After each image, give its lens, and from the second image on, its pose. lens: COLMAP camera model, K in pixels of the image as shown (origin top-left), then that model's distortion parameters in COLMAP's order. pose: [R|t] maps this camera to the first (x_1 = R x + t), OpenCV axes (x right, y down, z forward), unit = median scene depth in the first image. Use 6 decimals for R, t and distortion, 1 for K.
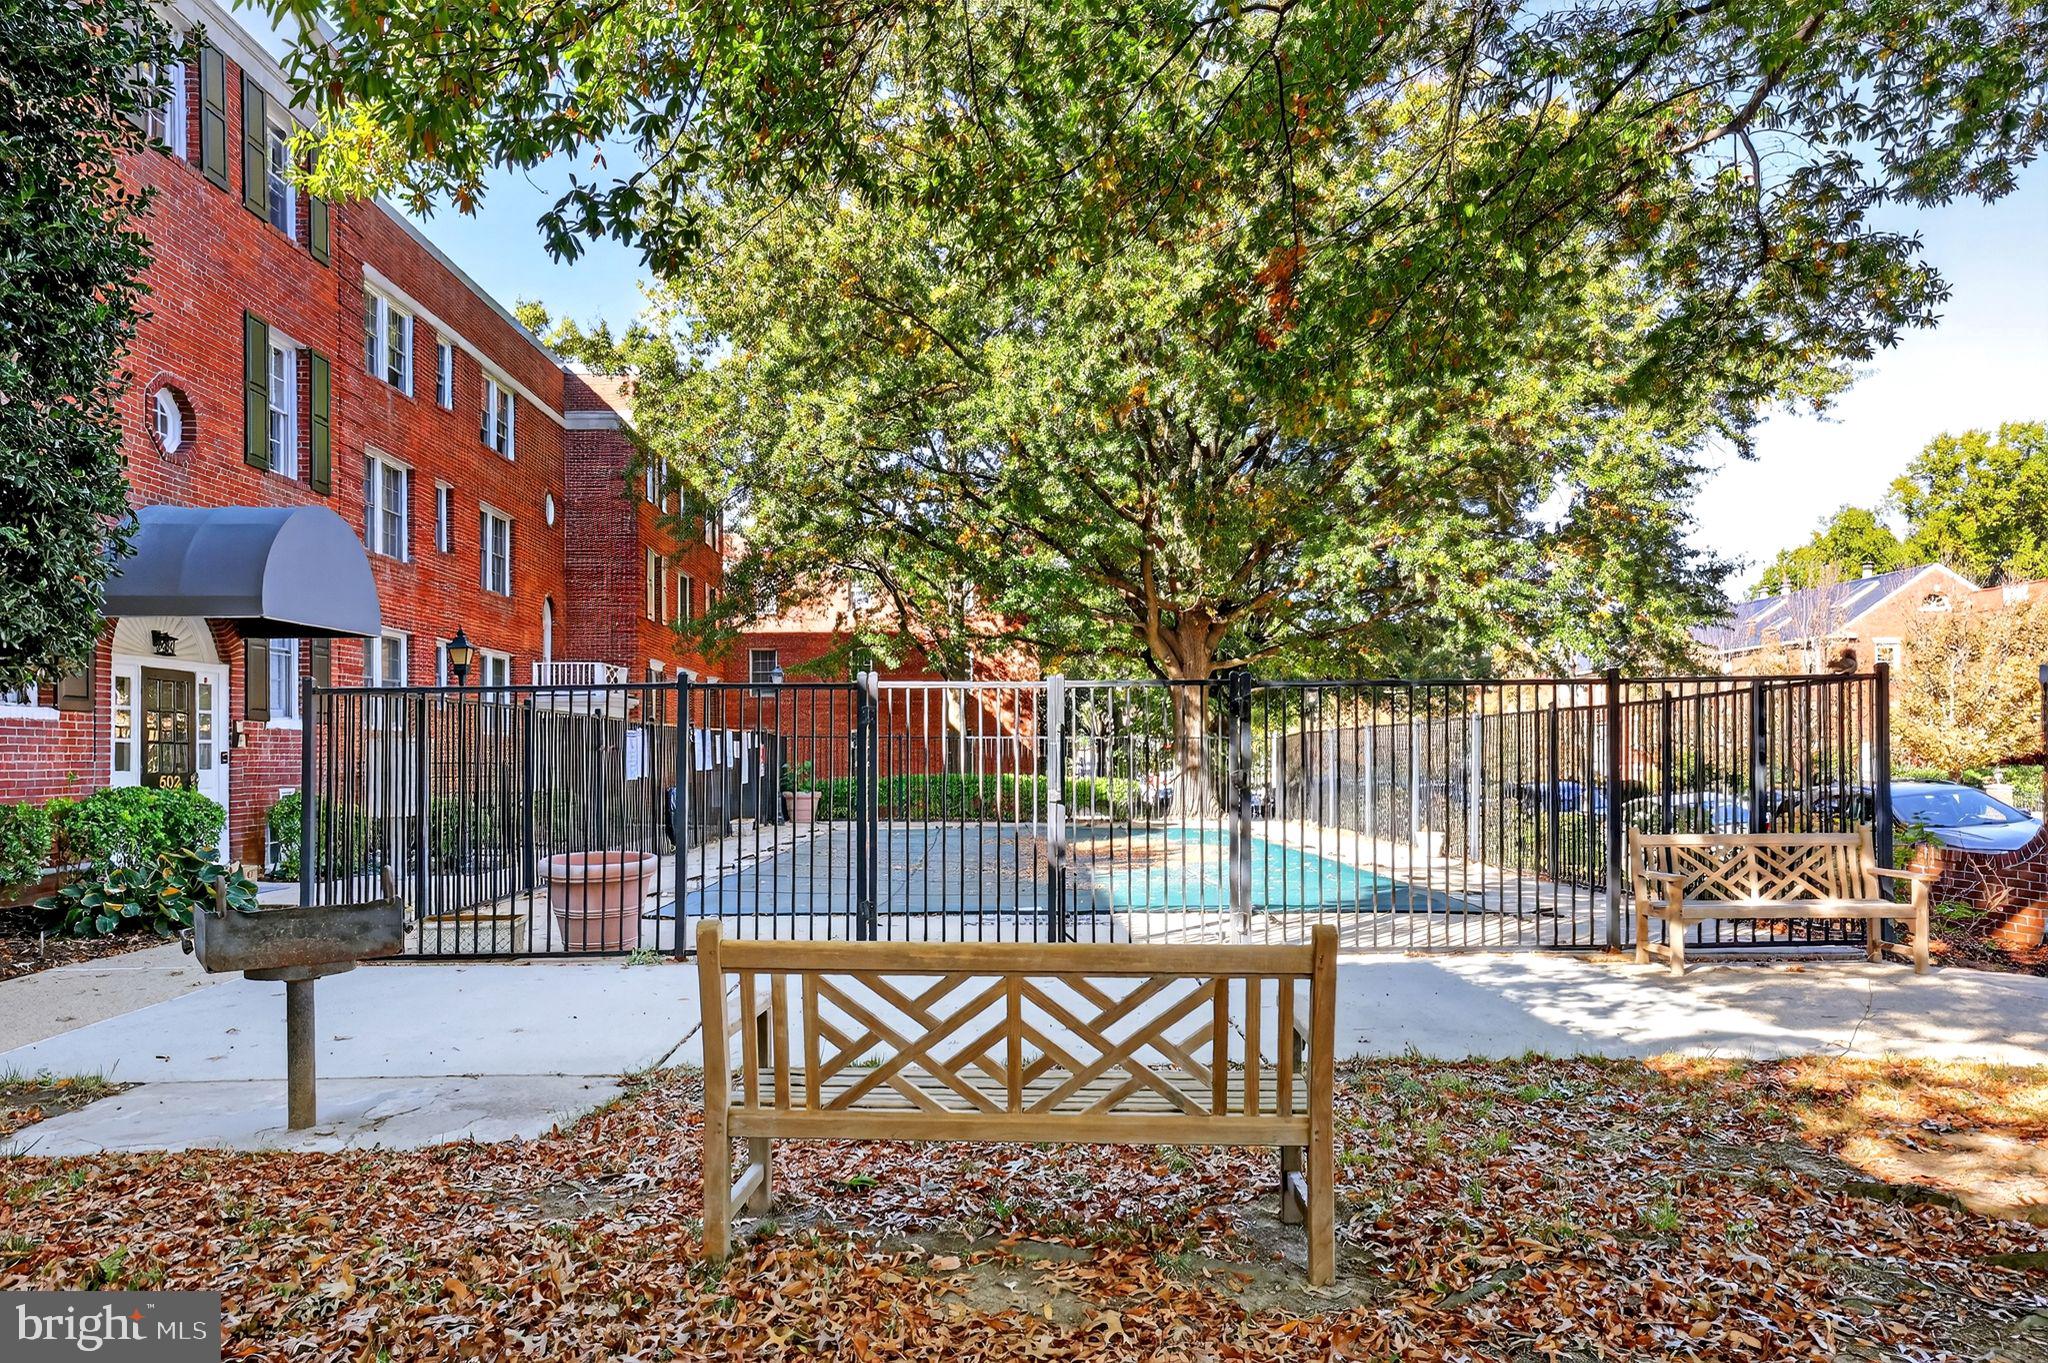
lens RADIAL K [[1435.0, 0, 1024.0], [0, 1435.0, 681.5], [0, 0, 1]] dist [0.004192, 0.002223]
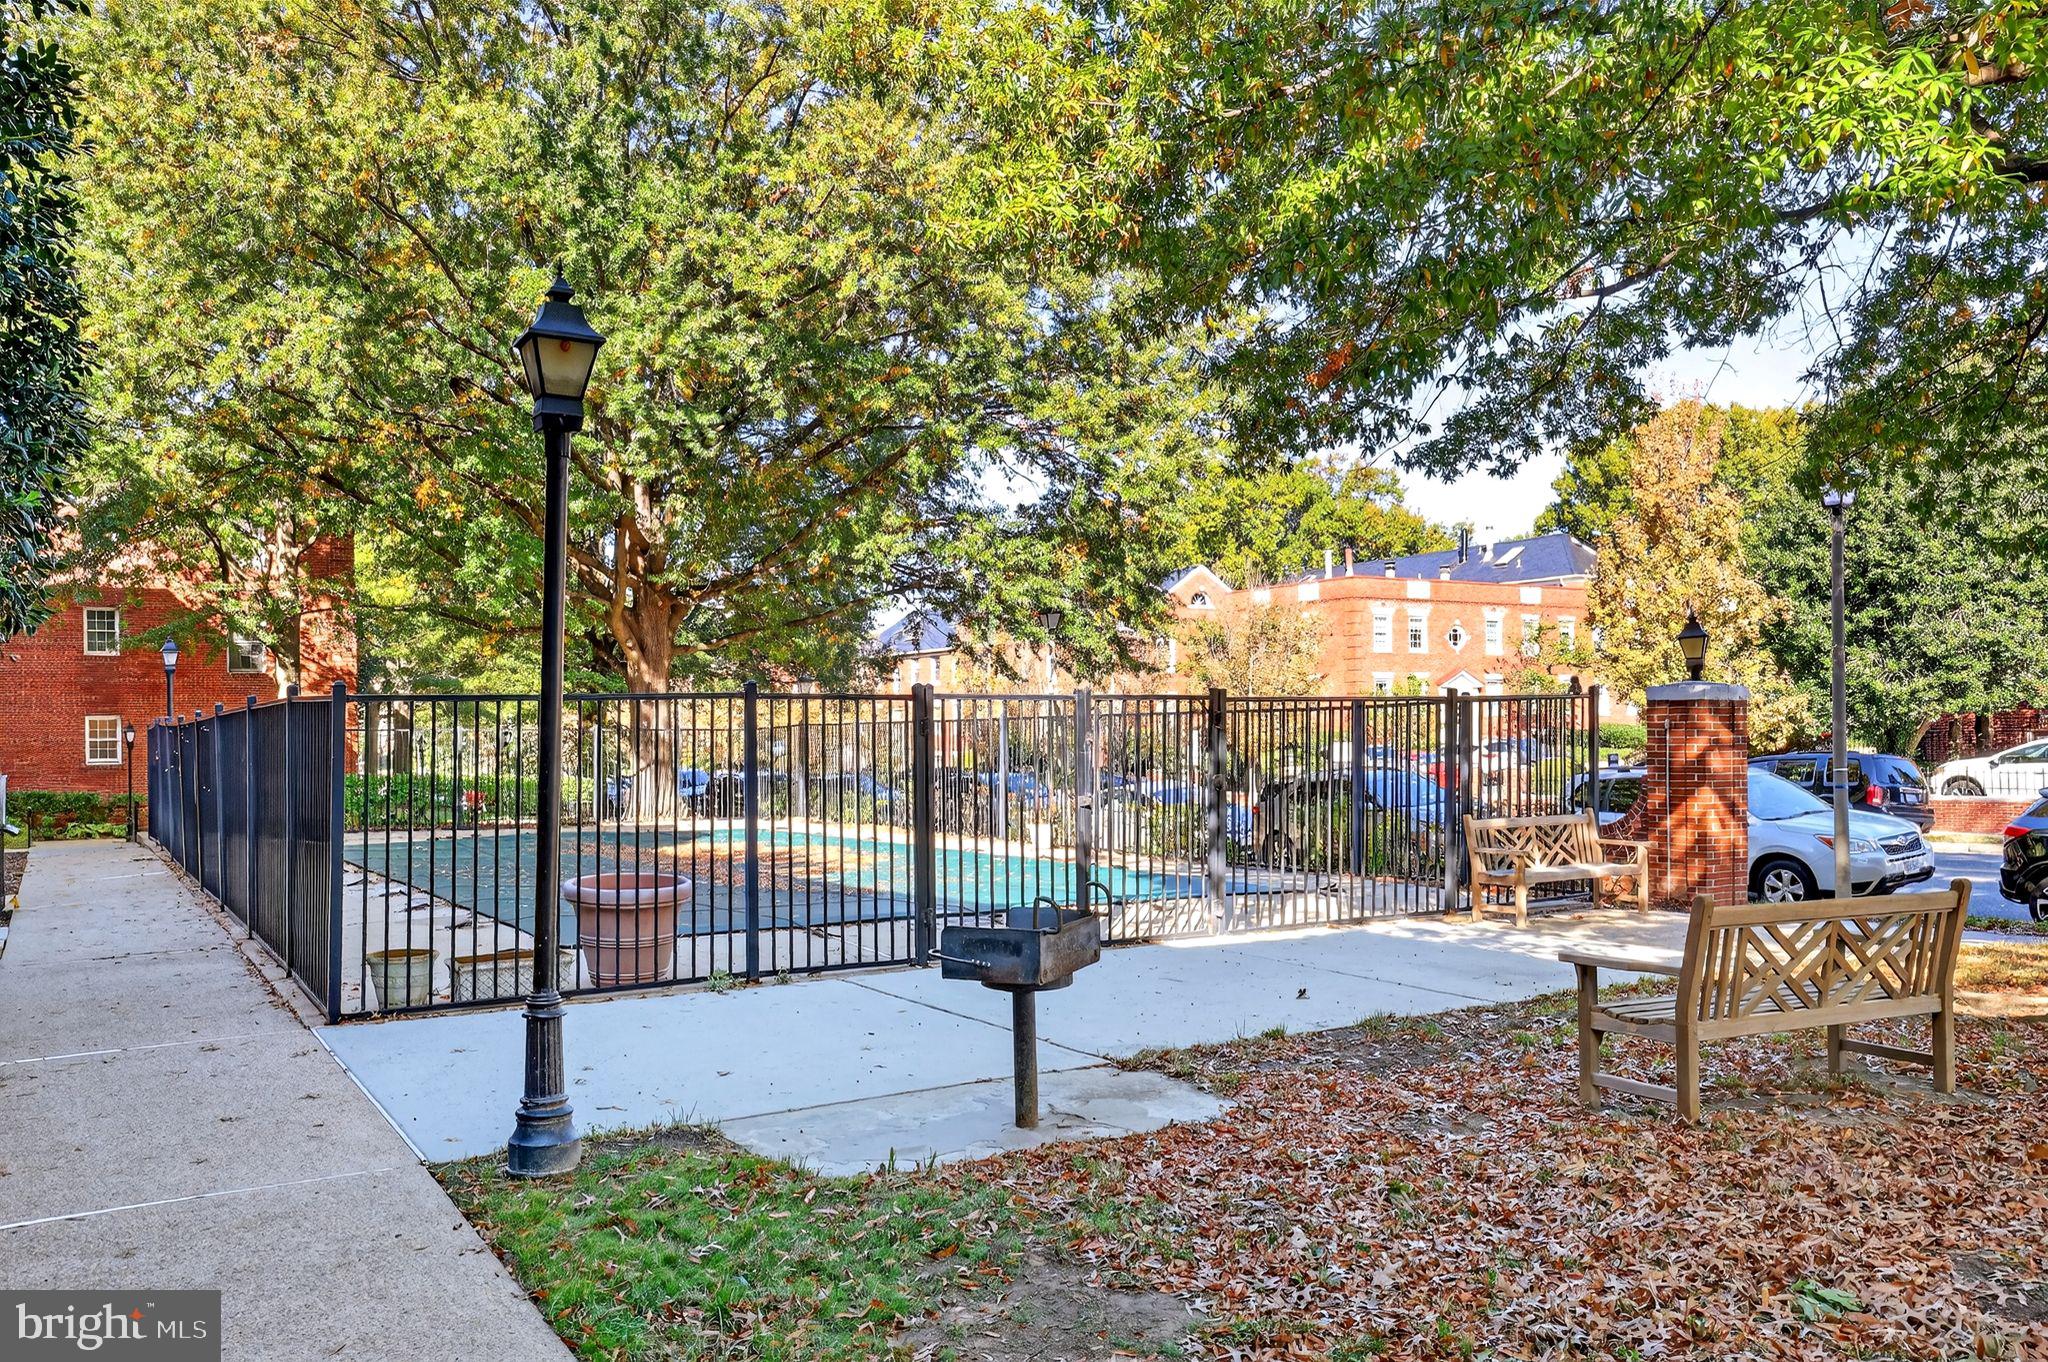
lens RADIAL K [[1666.0, 0, 1024.0], [0, 1666.0, 688.8], [0, 0, 1]] dist [-0.002734, 0.001922]
pose [[0.847130, 0.010583, 0.531280, -0.692643], [-0.022229, 0.999632, 0.015531, -0.023395], [-0.530920, -0.024966, 0.847054, -0.033358]]
